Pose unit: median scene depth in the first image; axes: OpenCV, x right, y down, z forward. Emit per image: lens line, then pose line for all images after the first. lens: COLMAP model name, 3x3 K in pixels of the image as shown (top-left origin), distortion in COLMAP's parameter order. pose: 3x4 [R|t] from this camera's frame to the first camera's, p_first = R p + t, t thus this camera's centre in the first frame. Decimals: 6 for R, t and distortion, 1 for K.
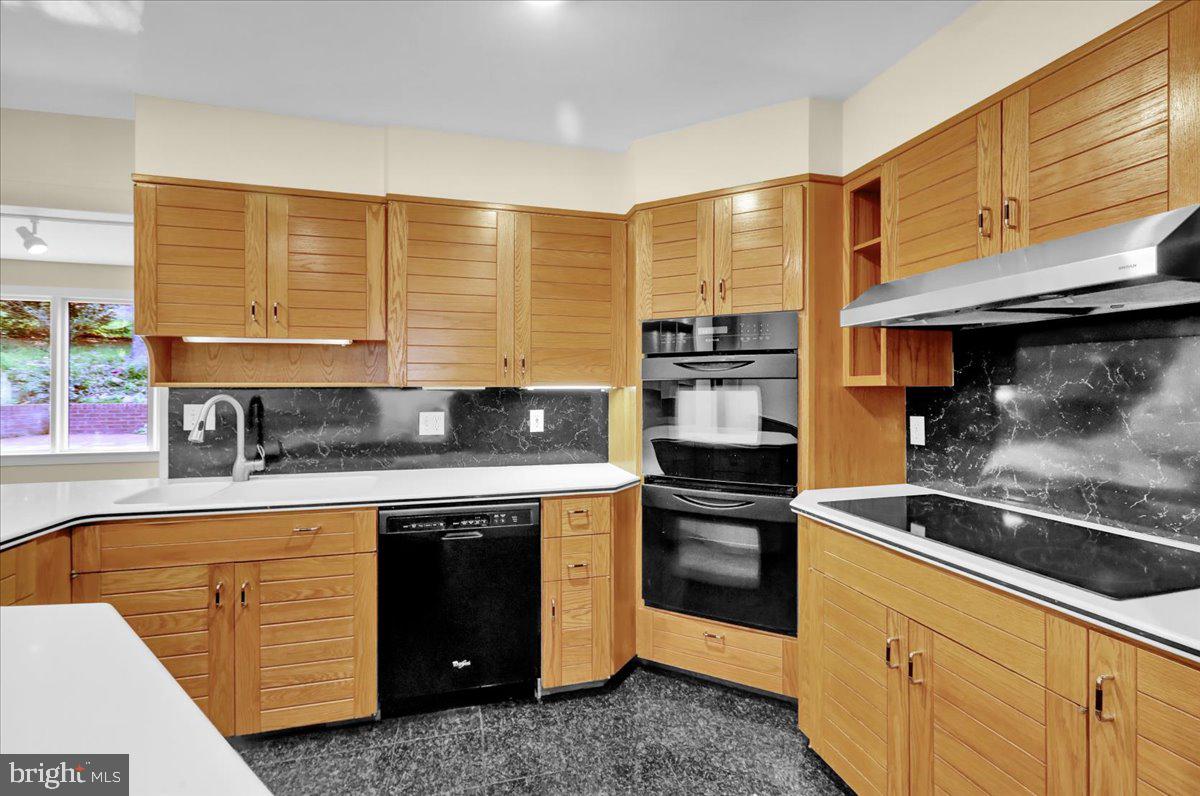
lens RADIAL K [[563.3, 0, 608.9], [0, 563.3, 387.4], [0, 0, 1]] dist [0.006248, 0.000006]
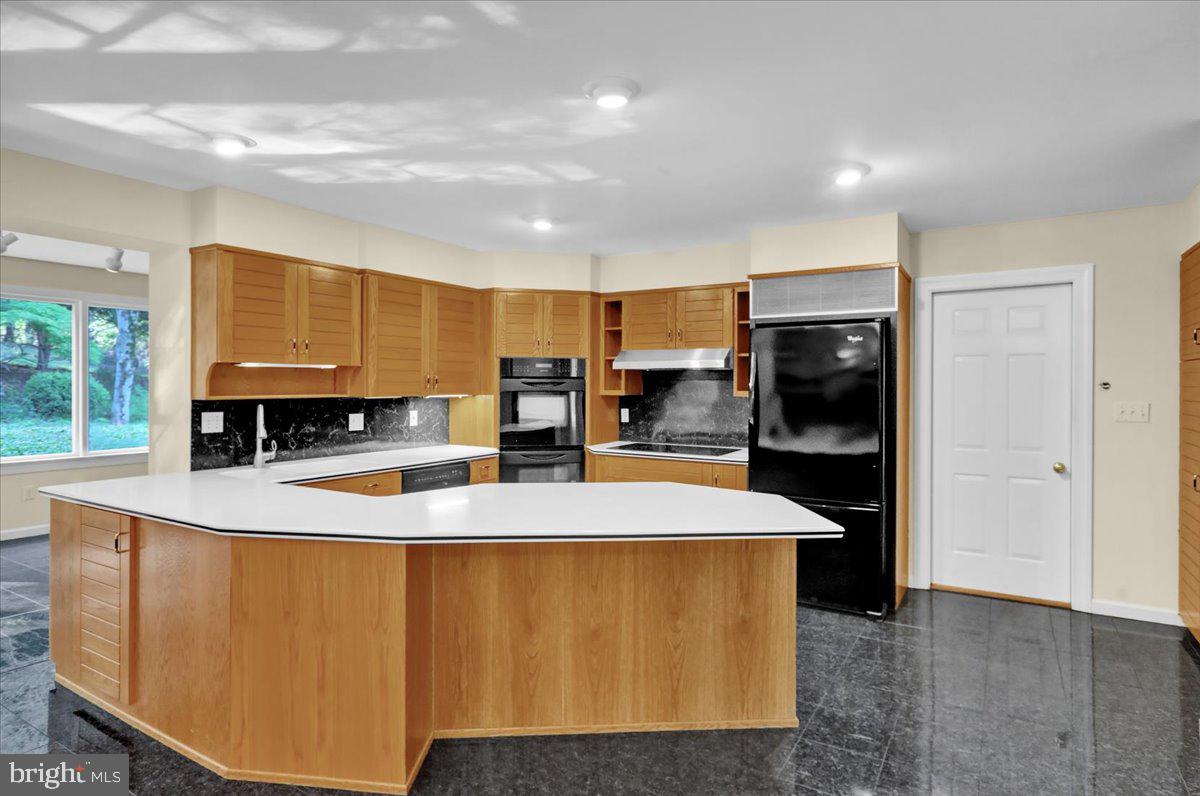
lens RADIAL K [[674.2, 0, 597.6], [0, 674.2, 389.3], [0, 0, 1]] dist [0.000680, 0.002001]
pose [[0.739144, -0.002713, 0.673542, -1.191954], [-0.005769, 0.999930, 0.010358, -0.046158], [-0.673523, -0.011542, 0.739076, -0.774114]]
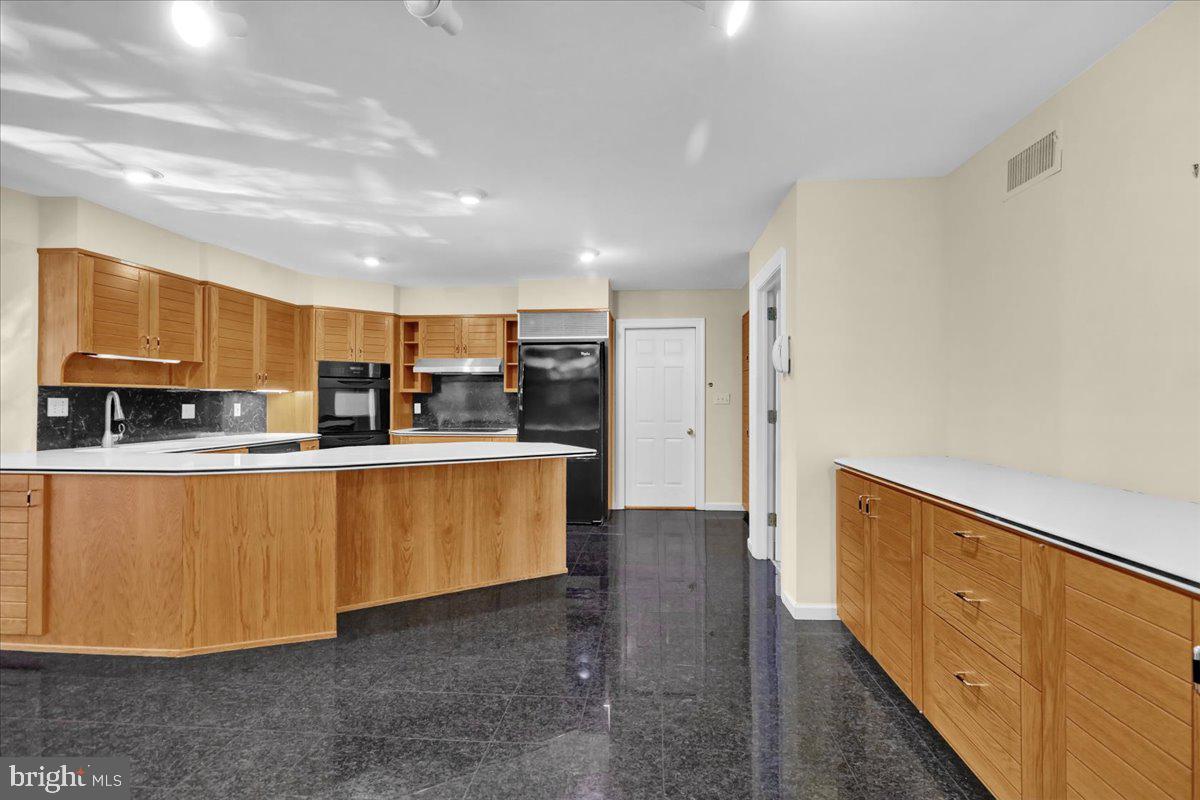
lens RADIAL K [[563.3, 0, 609.5], [0, 563.3, 398.9], [0, 0, 1]] dist [0.006248, 0.000006]
pose [[0.356868, 0.005285, 0.934140, -1.679346], [-0.006419, 0.999974, -0.003205, 0.030216], [-0.934133, -0.004852, 0.356893, -0.869031]]
